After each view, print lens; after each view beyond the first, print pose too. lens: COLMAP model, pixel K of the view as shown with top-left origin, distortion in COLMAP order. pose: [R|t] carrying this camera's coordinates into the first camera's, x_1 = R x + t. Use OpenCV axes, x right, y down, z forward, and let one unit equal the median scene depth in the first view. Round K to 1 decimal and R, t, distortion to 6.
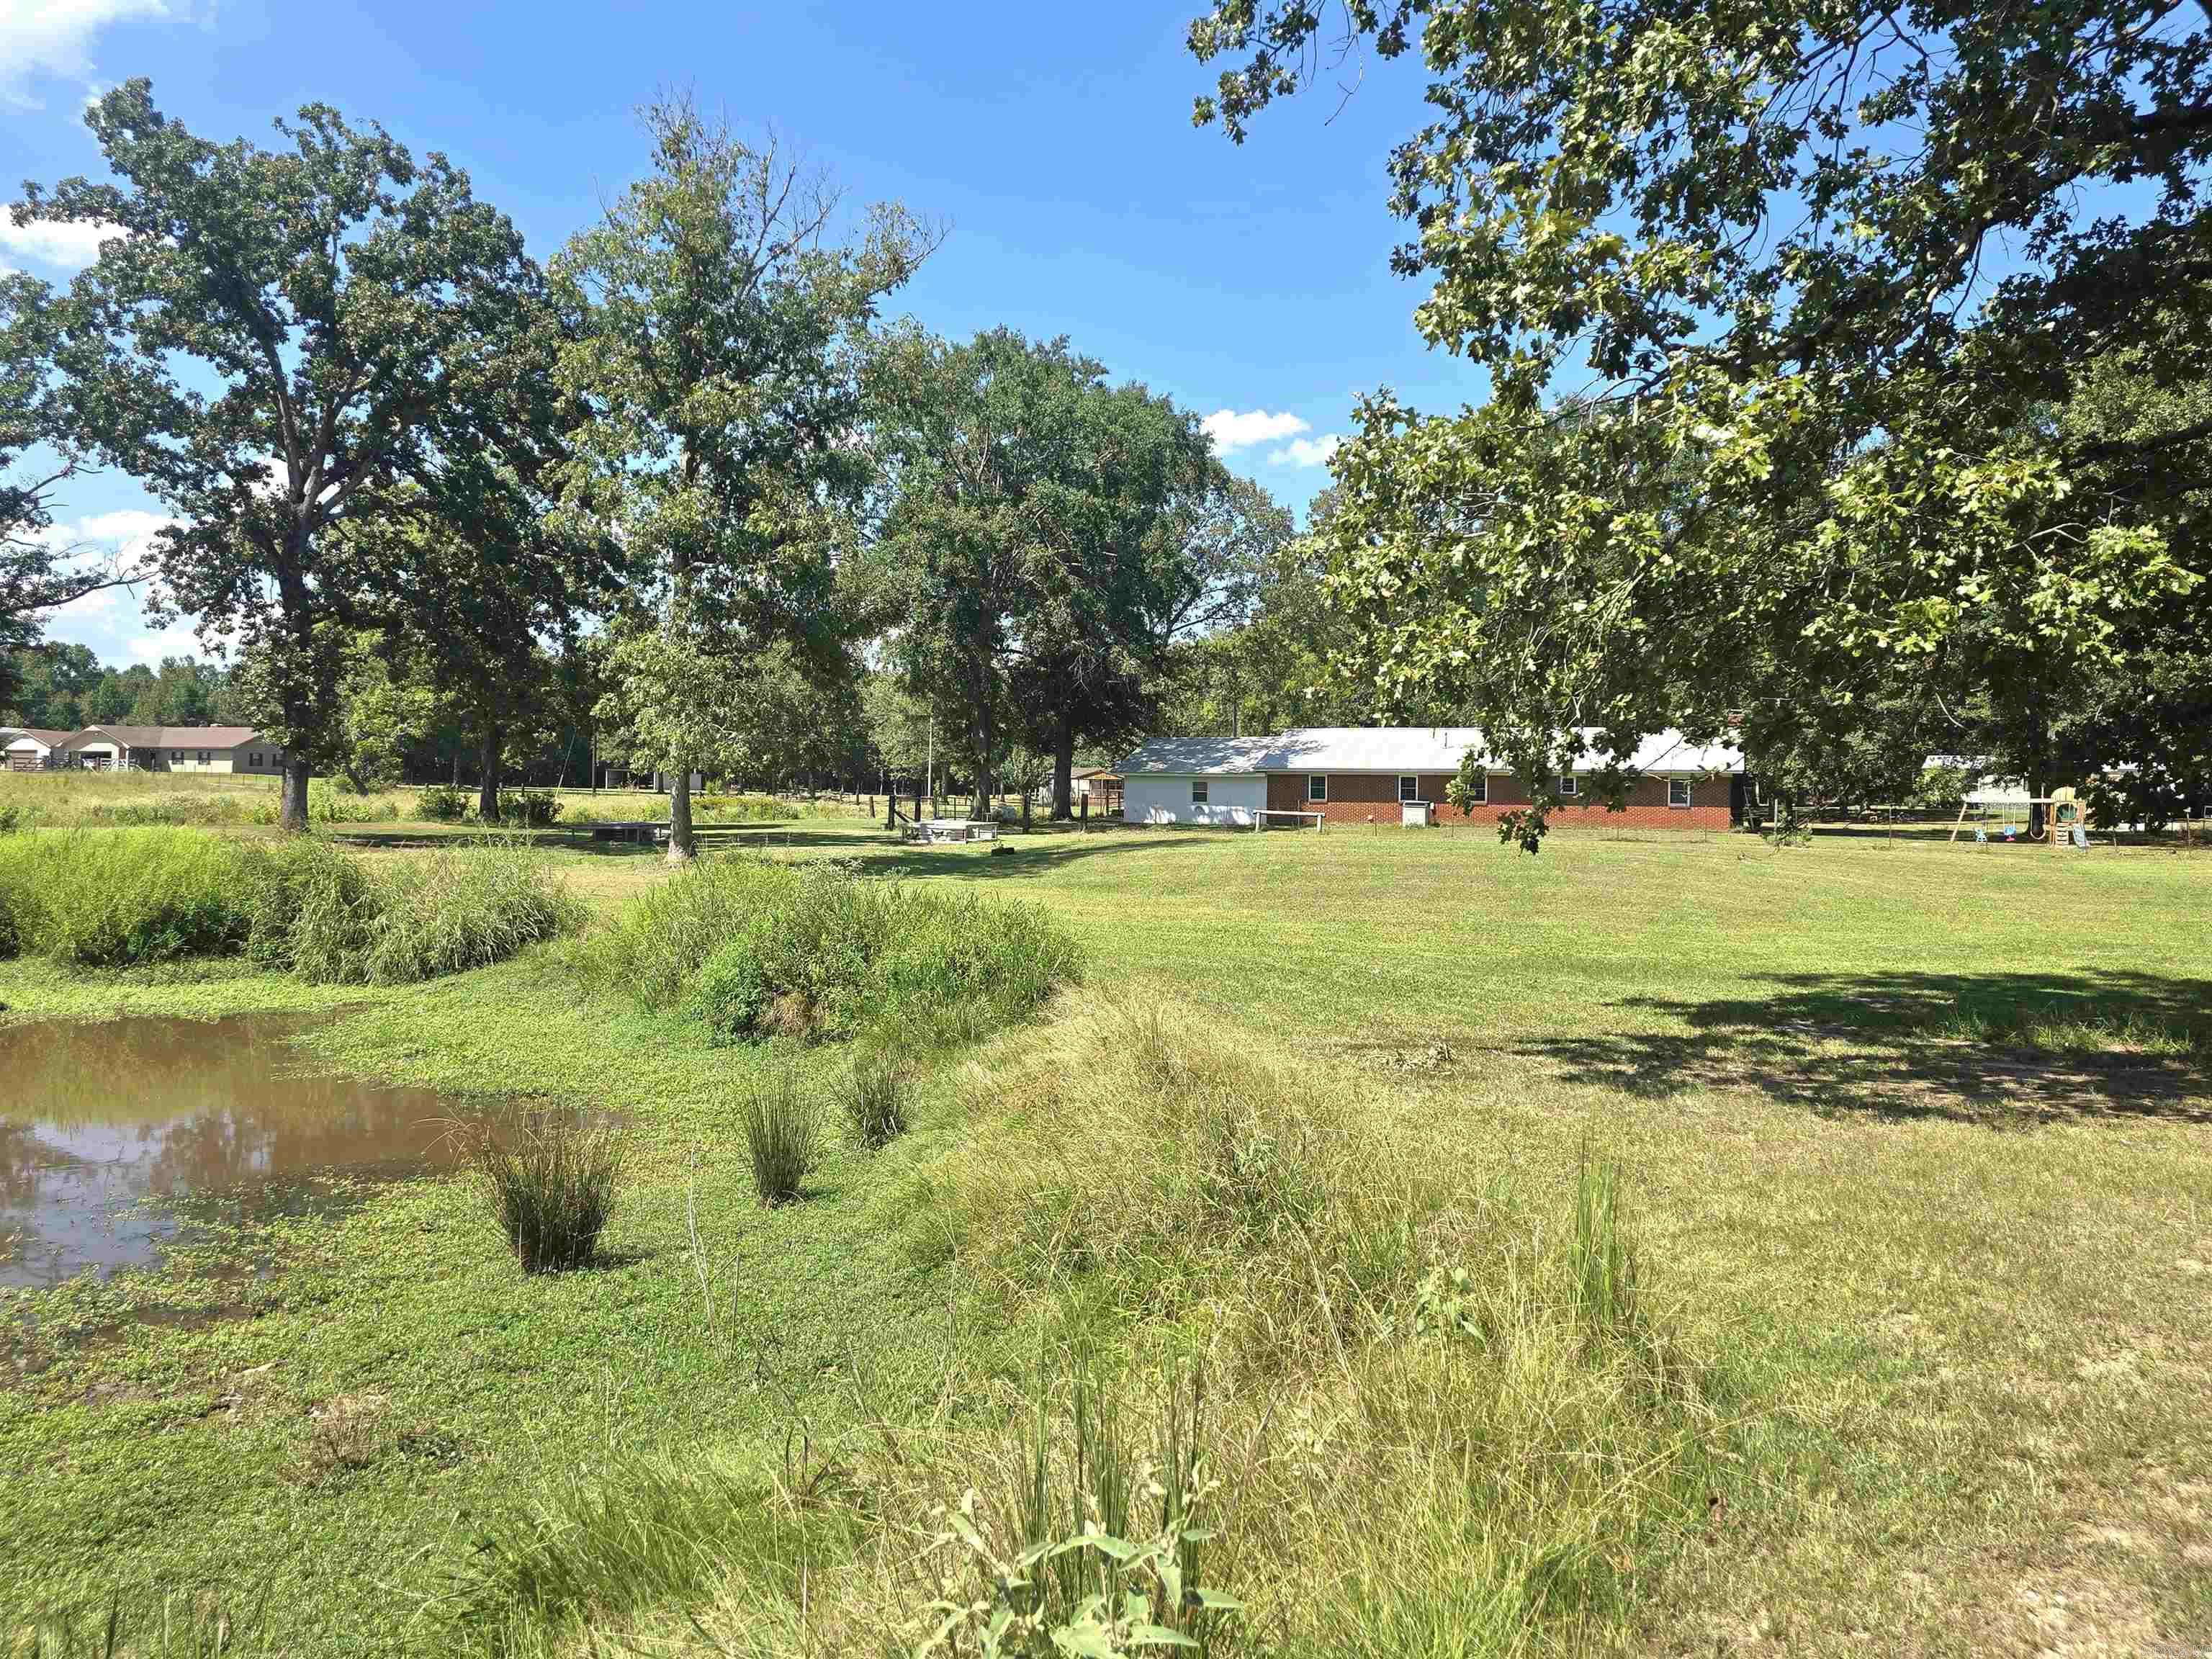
lens RADIAL K [[1473.9, 0, 1088.3], [0, 1473.9, 835.1], [0, 0, 1]] dist [-0.000002, -0.036508]
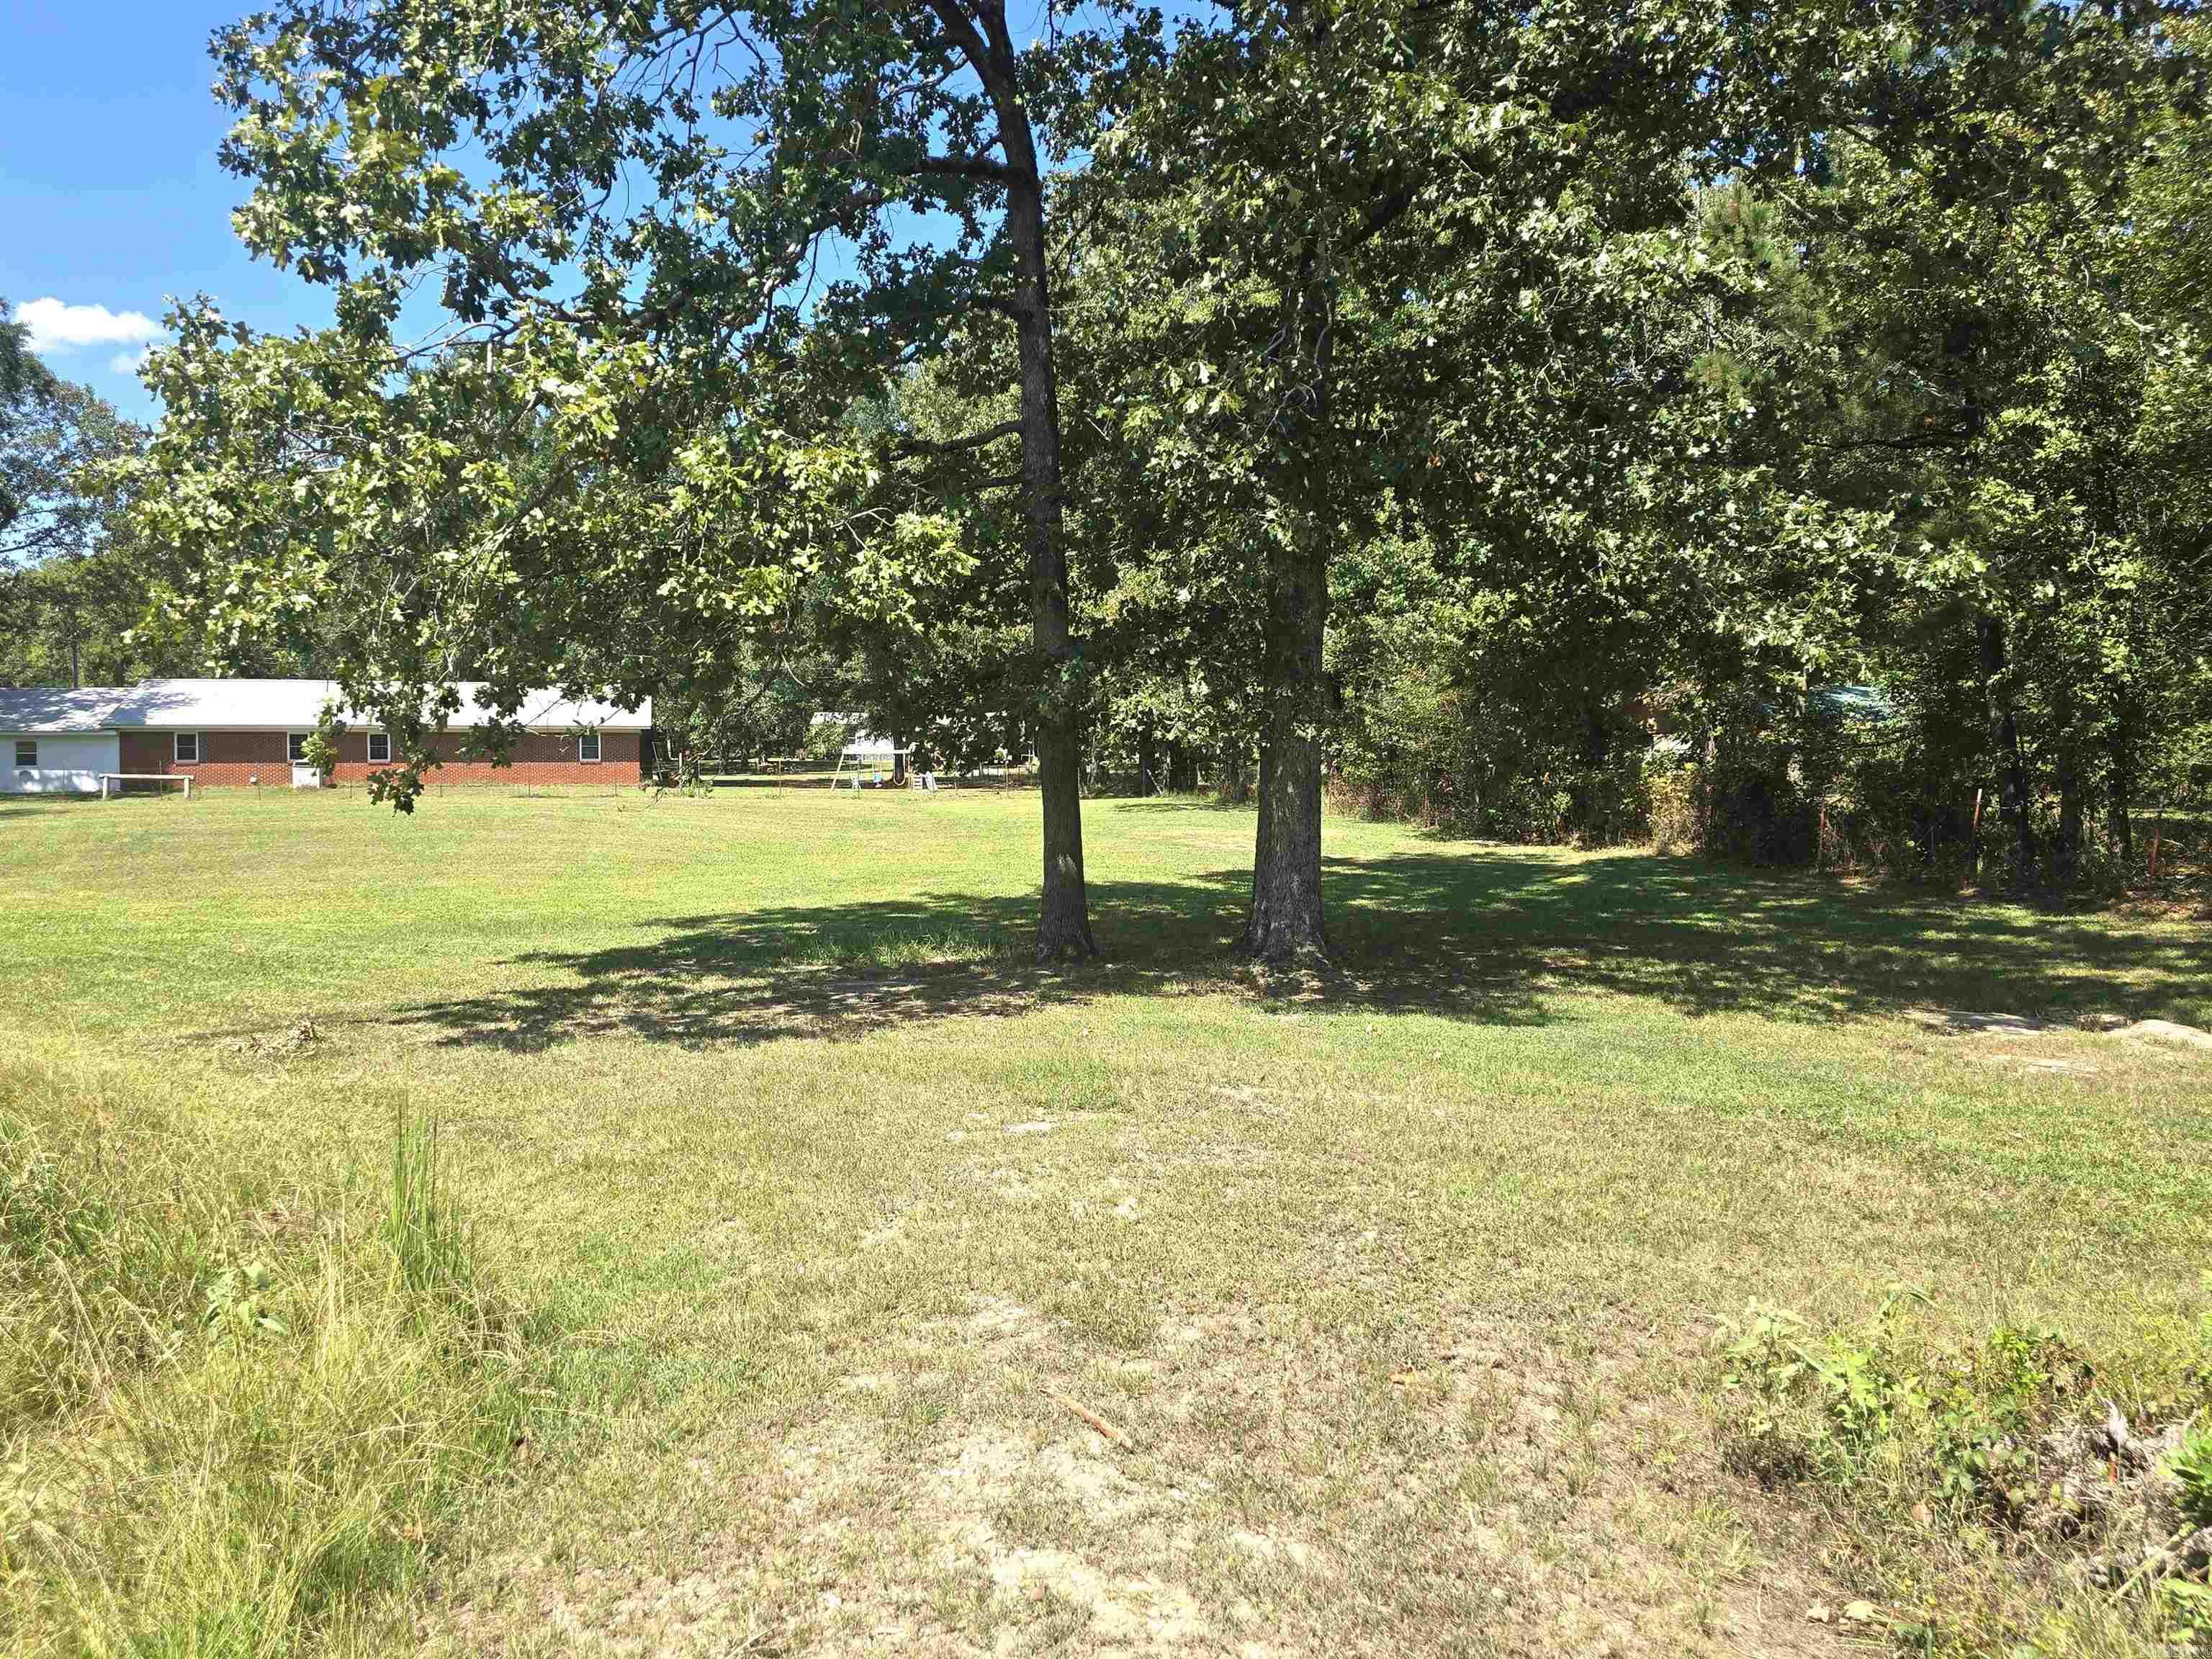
lens RADIAL K [[1473.9, 0, 1088.3], [0, 1473.9, 835.1], [0, 0, 1]] dist [-0.000002, -0.036508]
pose [[0.807781, -0.044286, 0.587817, 0.103632], [0.028380, 0.998939, 0.036260, 0.005354], [-0.588800, -0.012608, 0.808181, -0.030641]]
